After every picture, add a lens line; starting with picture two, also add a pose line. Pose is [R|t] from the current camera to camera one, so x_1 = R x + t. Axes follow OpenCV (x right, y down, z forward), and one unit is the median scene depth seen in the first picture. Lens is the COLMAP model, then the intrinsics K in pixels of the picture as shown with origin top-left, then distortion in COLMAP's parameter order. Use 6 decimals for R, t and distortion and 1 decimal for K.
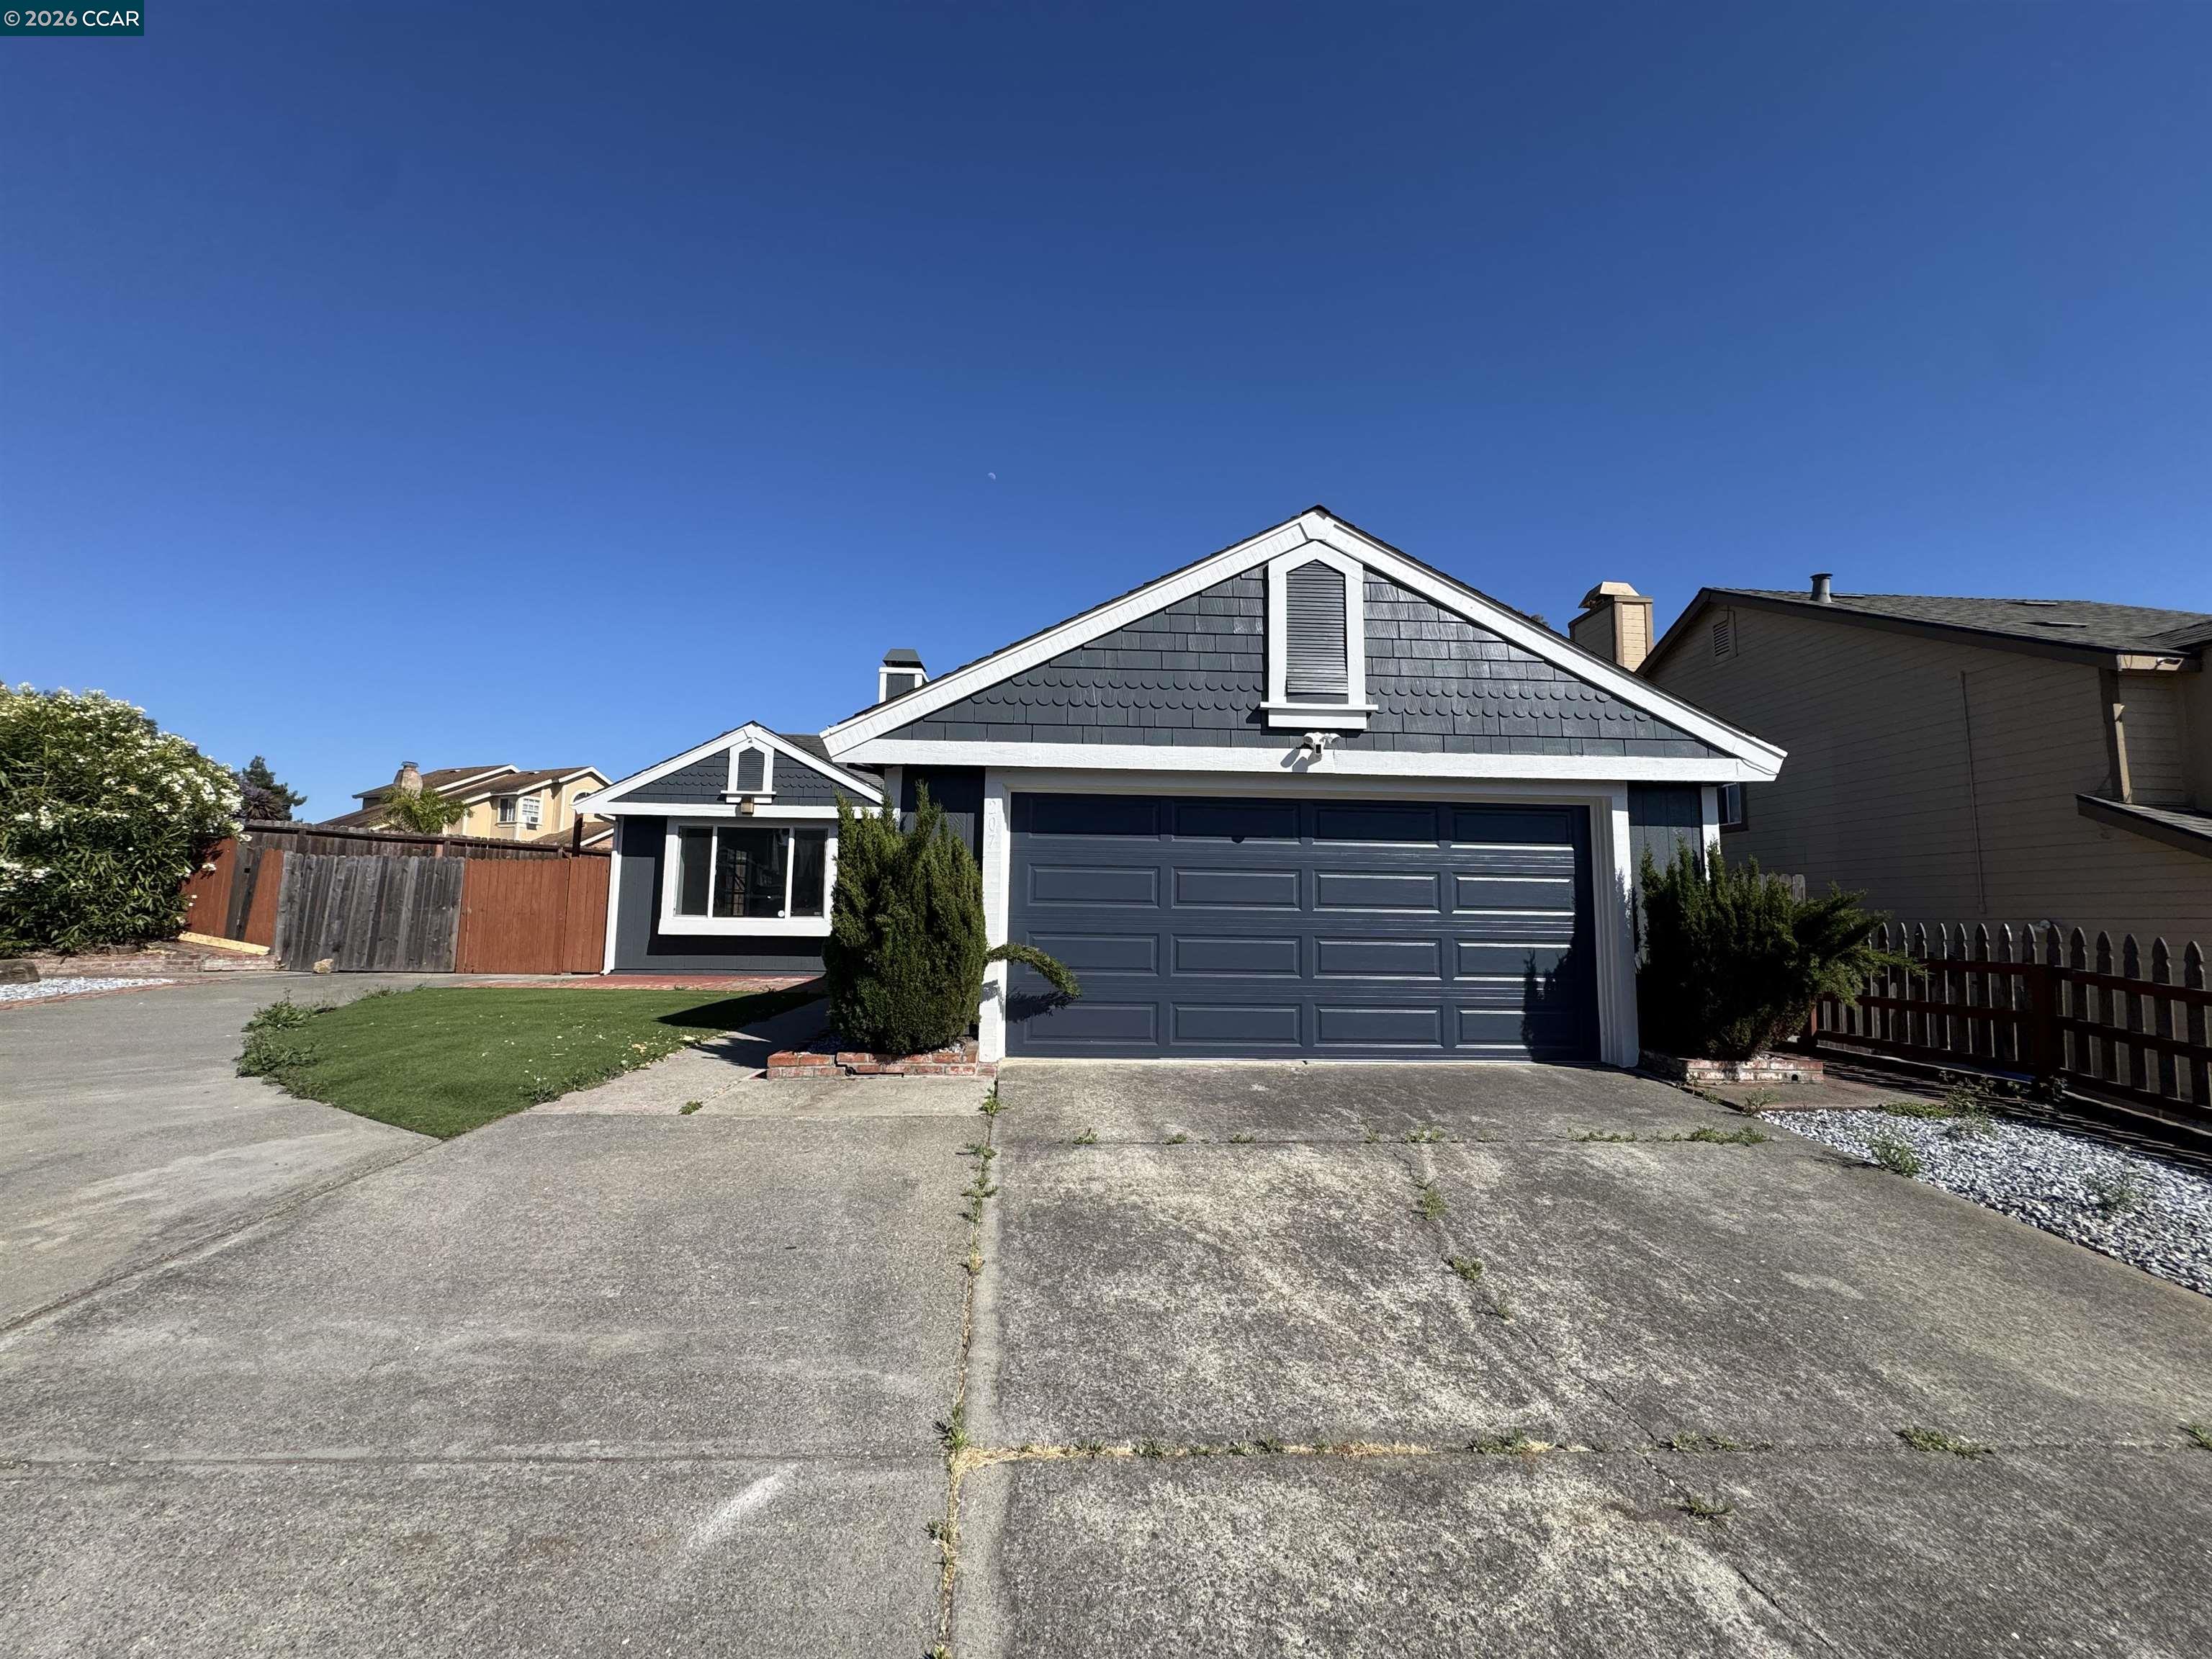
lens RADIAL K [[880.7, 0, 1107.6], [0, 880.7, 821.7], [0, 0, 1]] dist [-0.004191, 0.000370]
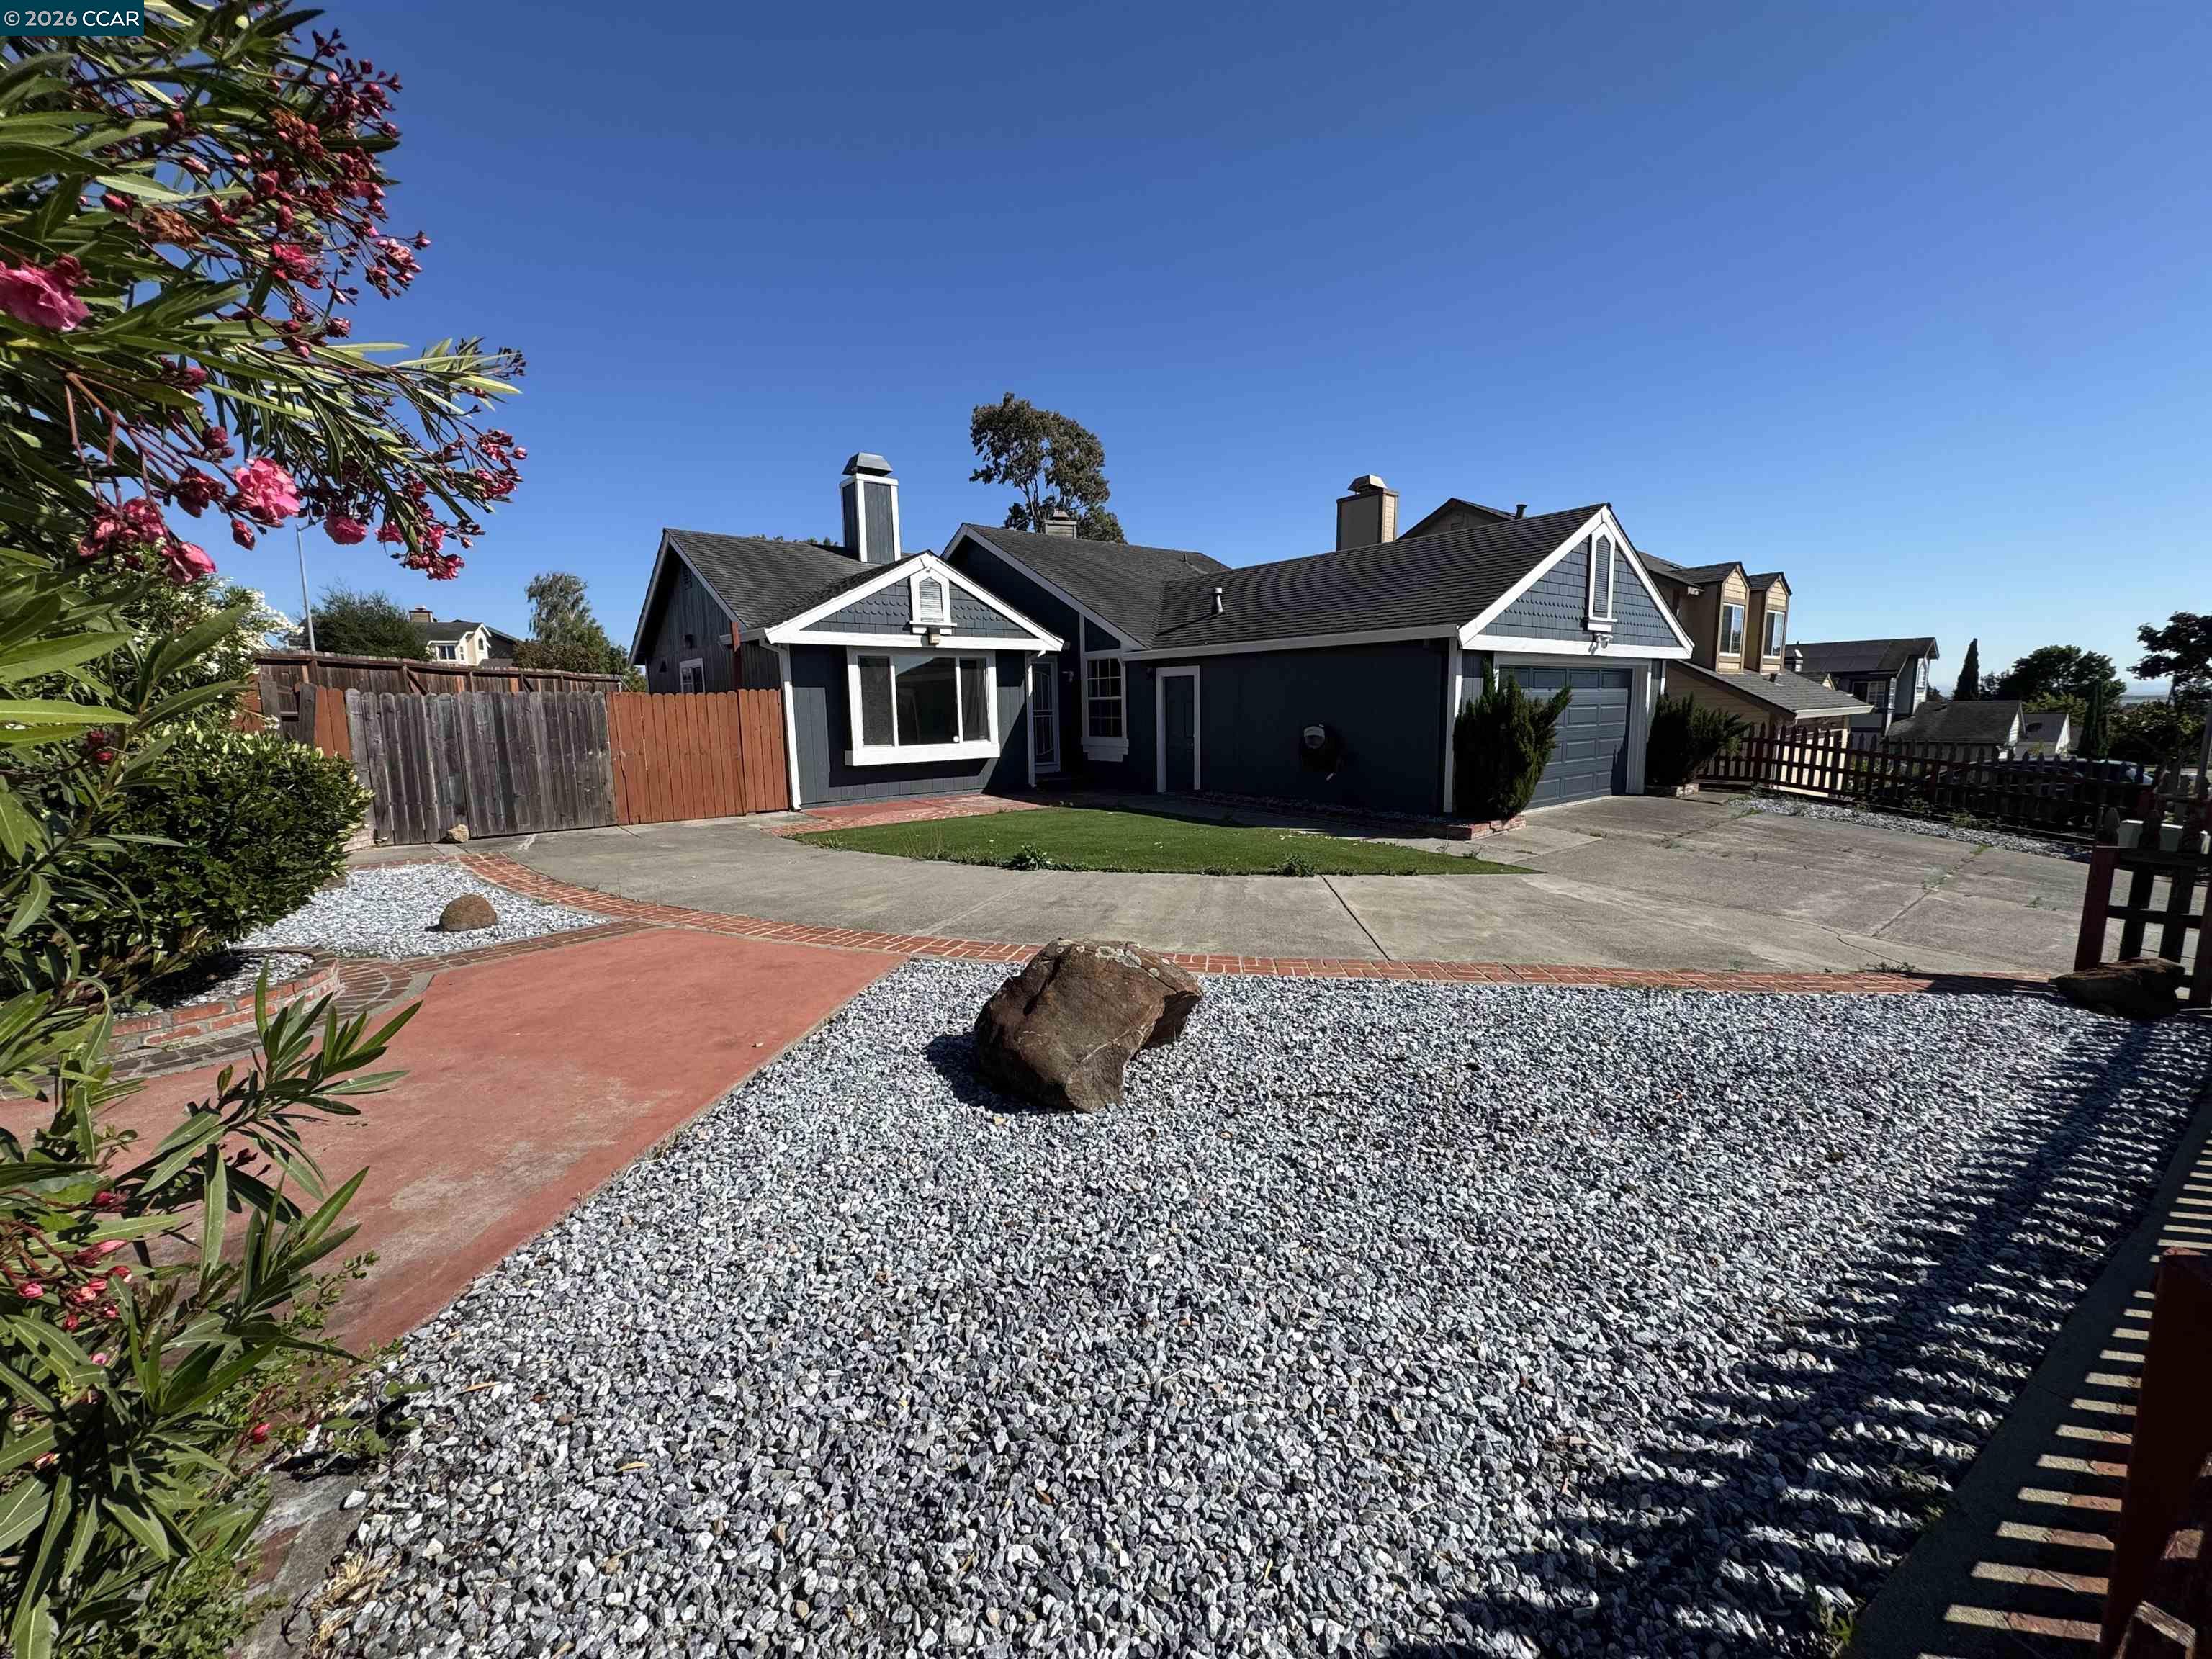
lens RADIAL K [[883.4, 0, 1095.1], [0, 883.4, 834.7], [0, 0, 1]] dist [-0.001328, 0.000417]
pose [[0.810098, -0.113892, 0.575126, -0.870622], [-0.035698, 0.969549, 0.242282, -0.050480], [-0.585207, -0.216802, 0.781364, 0.029010]]
